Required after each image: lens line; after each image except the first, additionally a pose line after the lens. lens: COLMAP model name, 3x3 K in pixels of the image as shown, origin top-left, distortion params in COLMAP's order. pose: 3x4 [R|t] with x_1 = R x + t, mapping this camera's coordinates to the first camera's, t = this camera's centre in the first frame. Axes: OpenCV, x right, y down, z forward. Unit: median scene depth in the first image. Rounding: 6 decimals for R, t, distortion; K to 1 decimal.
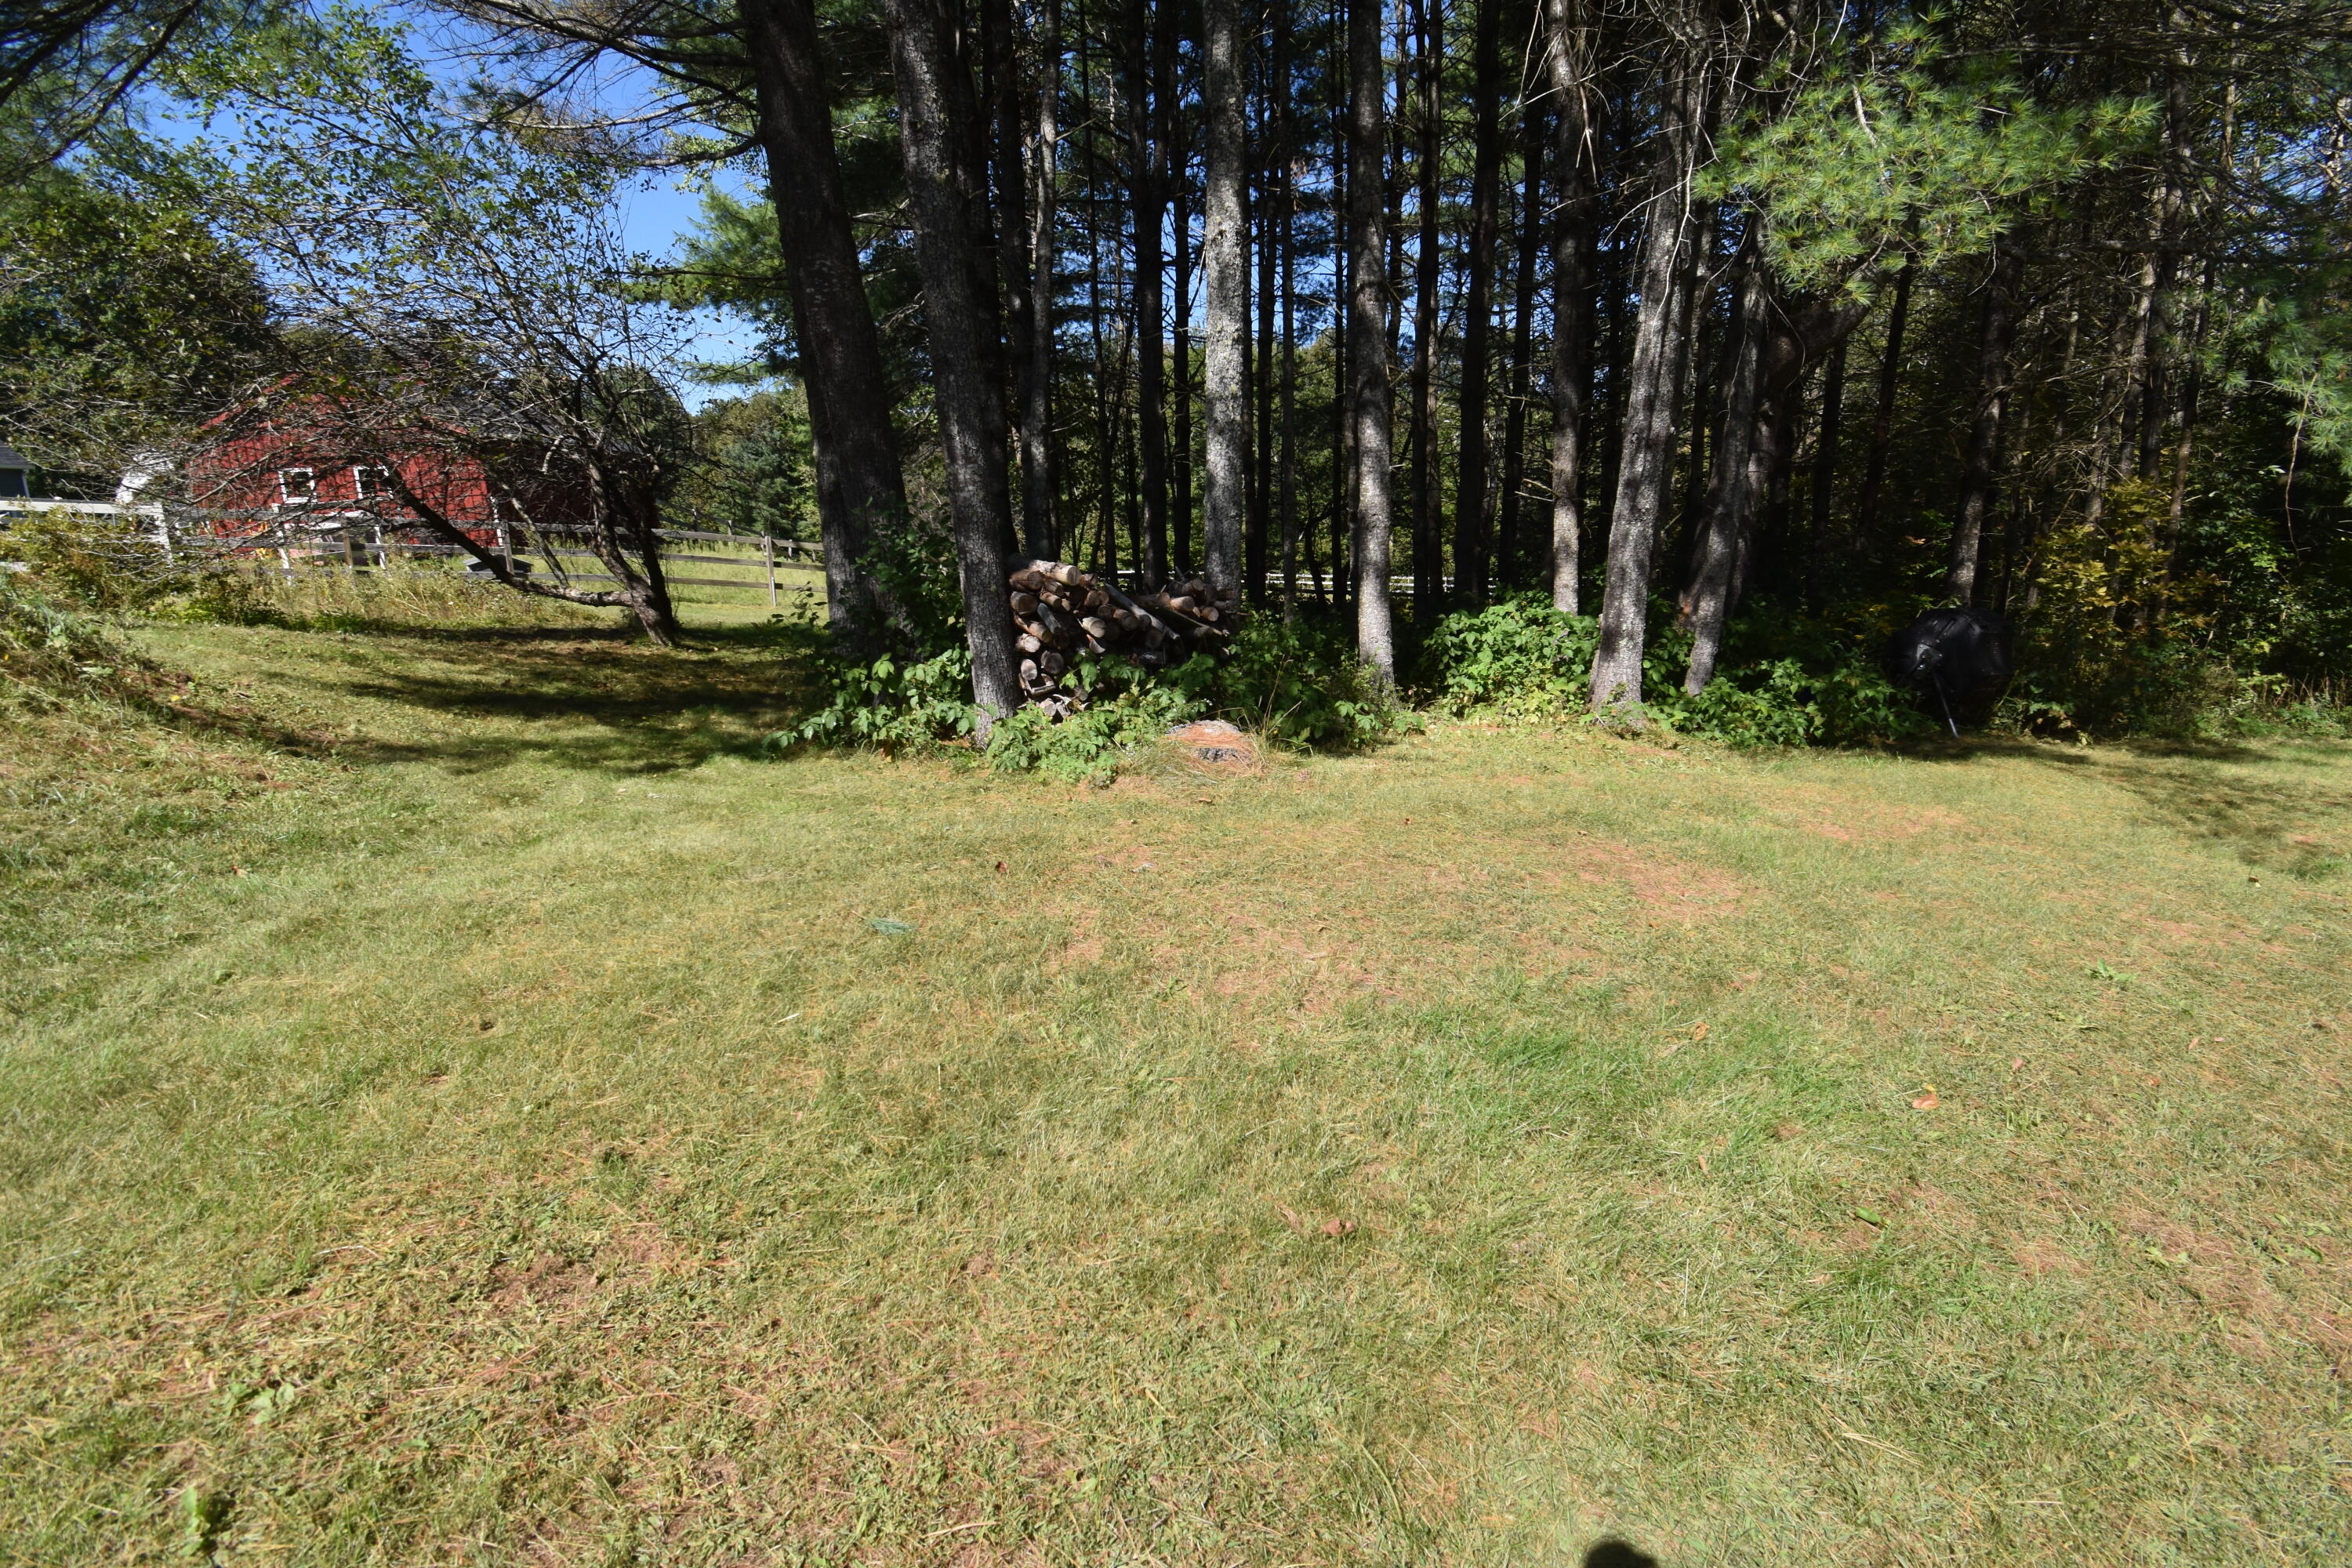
lens RADIAL K [[1044.1, 0, 1187.2], [0, 1044.1, 789.9], [0, 0, 1]] dist [0.000577, -0.007991]
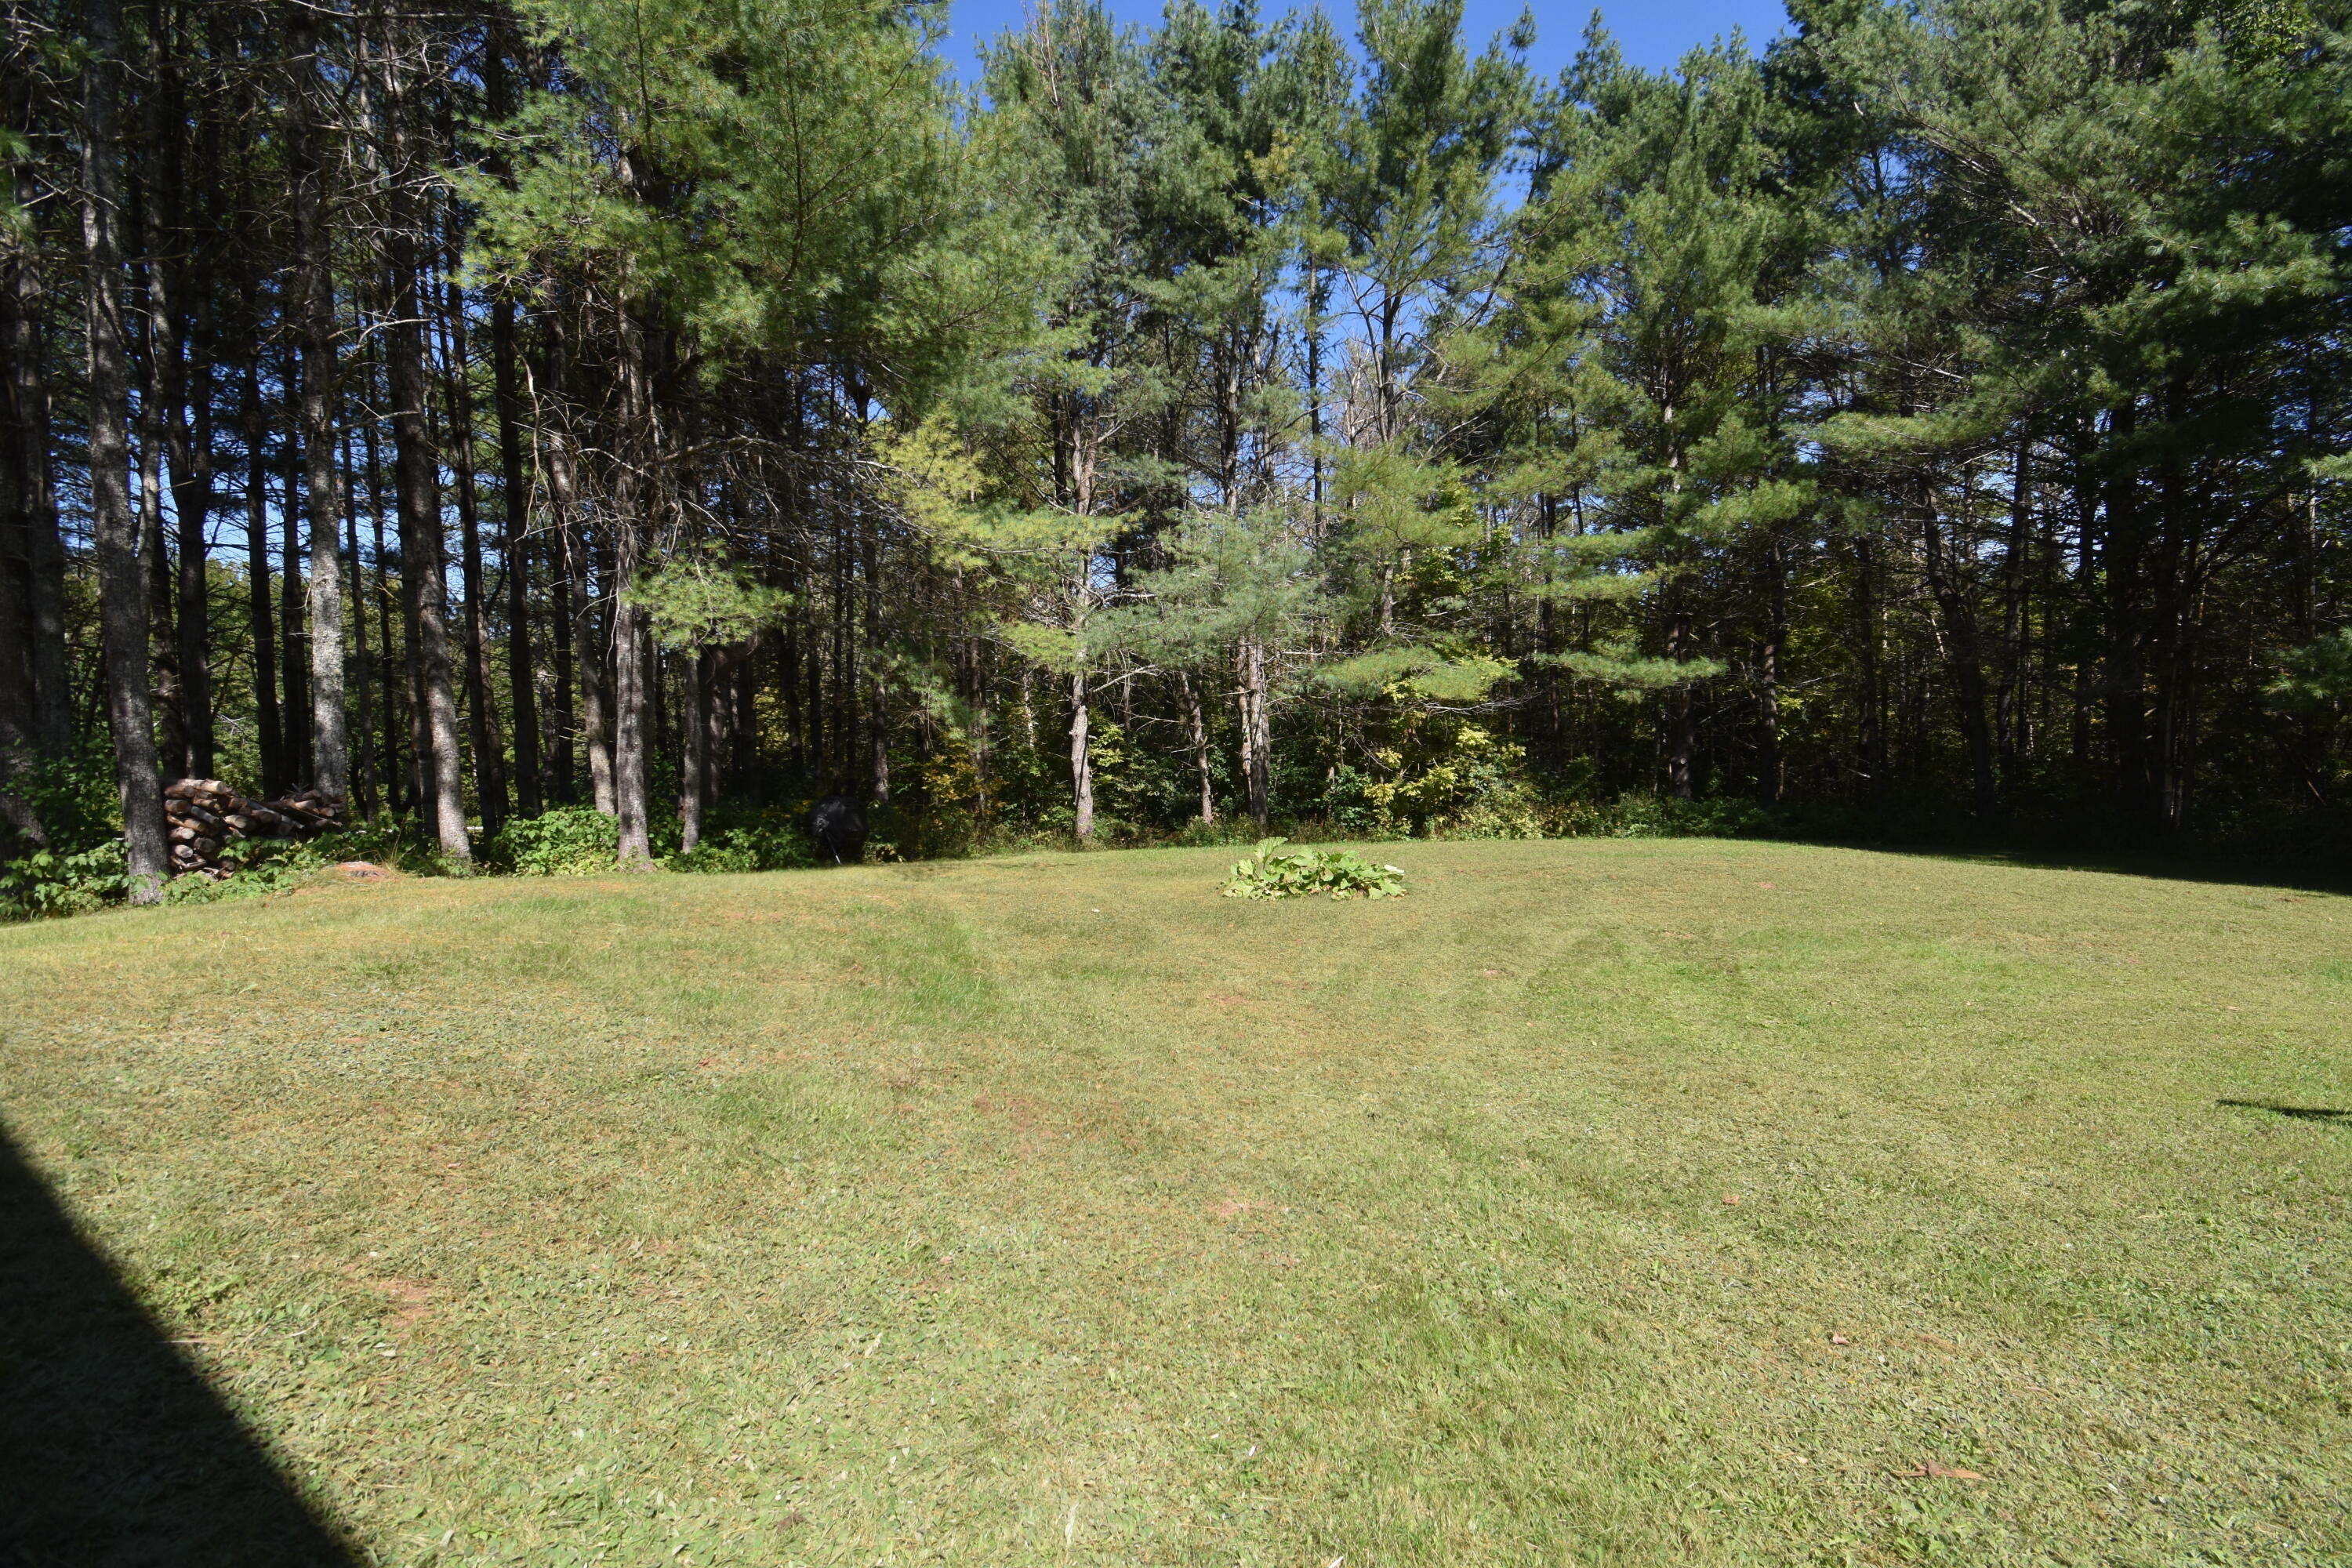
lens RADIAL K [[1044.1, 0, 1188.6], [0, 1044.1, 760.5], [0, 0, 1]] dist [0.000577, -0.007991]
pose [[0.688286, -0.017204, 0.725235, -0.205478], [0.201345, 0.964972, -0.168195, 0.255785], [-0.696938, 0.261789, 0.667641, -0.869468]]
